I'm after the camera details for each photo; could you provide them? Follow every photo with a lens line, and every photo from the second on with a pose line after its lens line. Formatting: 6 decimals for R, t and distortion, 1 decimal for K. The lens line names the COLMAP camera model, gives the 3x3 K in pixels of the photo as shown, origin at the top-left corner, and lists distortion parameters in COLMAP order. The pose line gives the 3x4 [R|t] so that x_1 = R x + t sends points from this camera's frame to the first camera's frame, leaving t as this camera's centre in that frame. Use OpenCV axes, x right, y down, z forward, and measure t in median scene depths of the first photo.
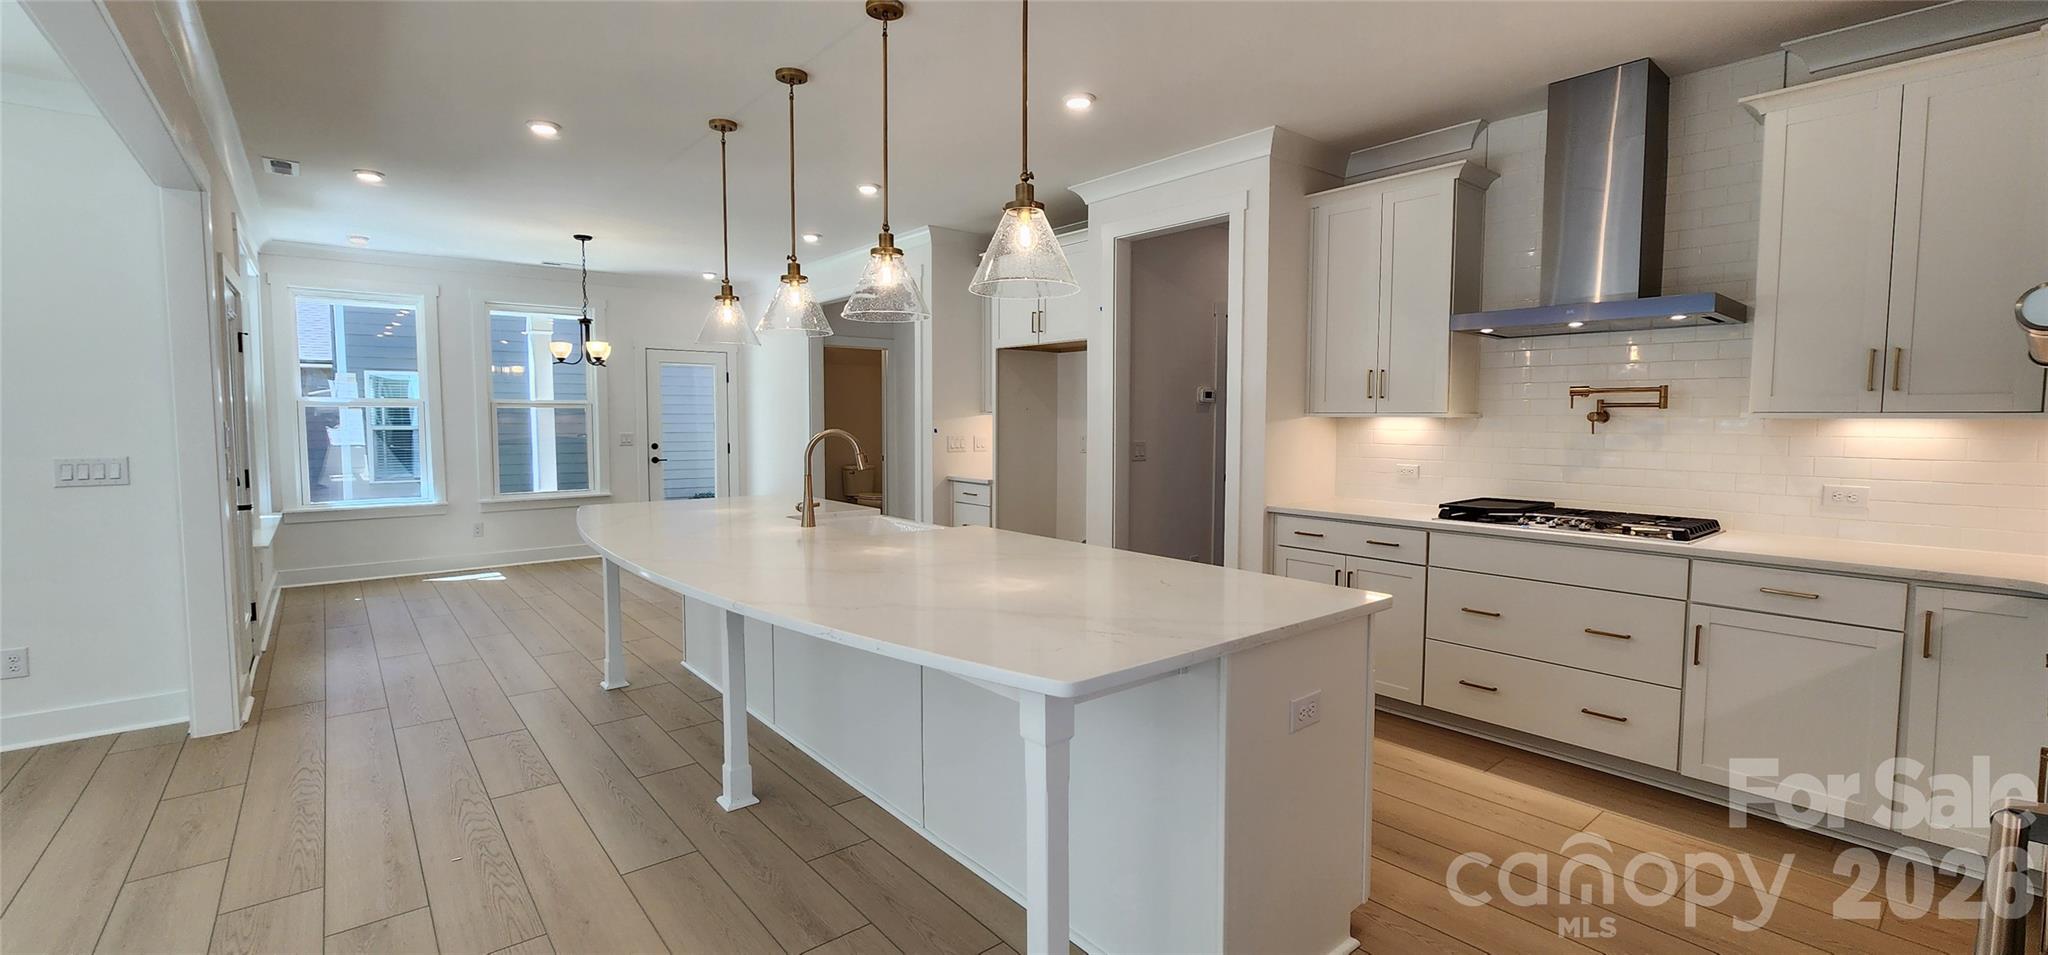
lens RADIAL K [[833.9, 0, 1032.1], [0, 833.9, 464.6], [0, 0, 1]] dist [0.000445, 0.000689]
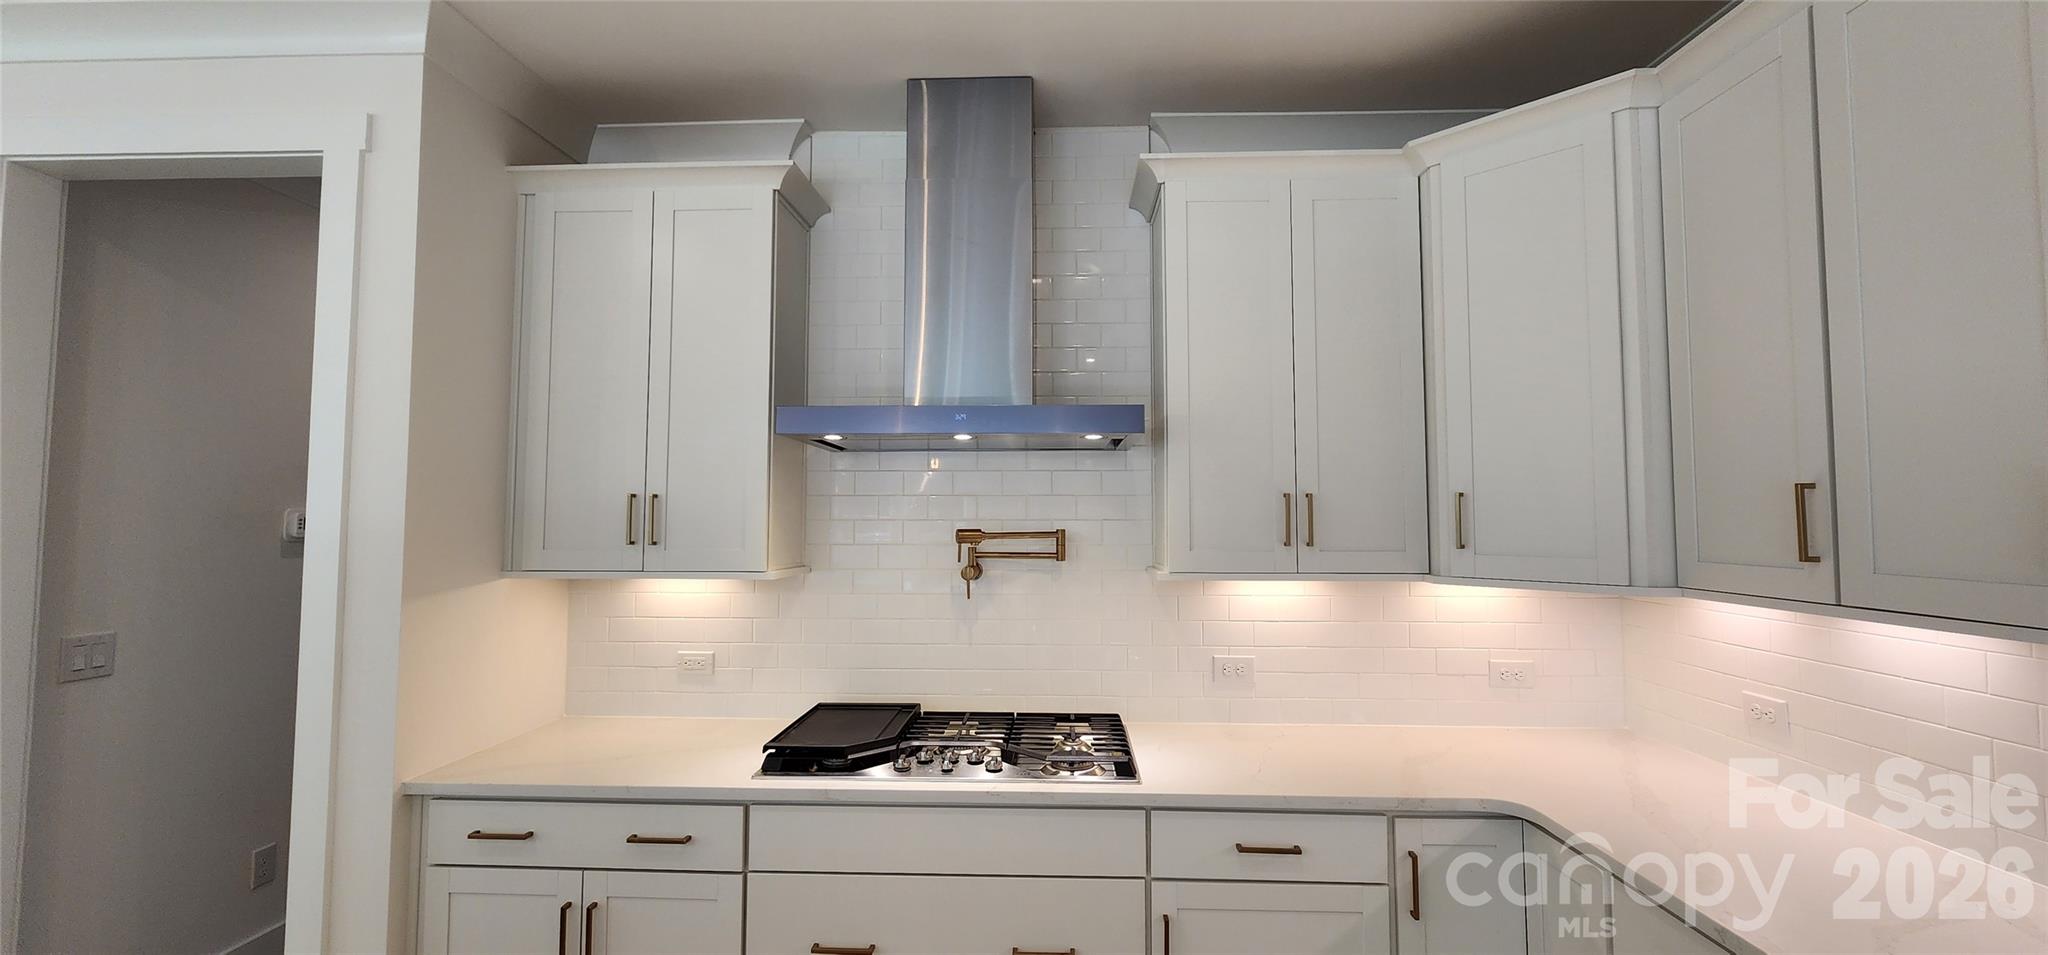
lens RADIAL K [[833.9, 0, 1026.6], [0, 833.9, 466.8], [0, 0, 1]] dist [0.000445, 0.000689]
pose [[0.670953, 0.041792, 0.740321, 0.179320], [0.047959, 0.993874, -0.099570, -0.066978], [-0.739947, 0.102312, 0.664839, 0.458987]]
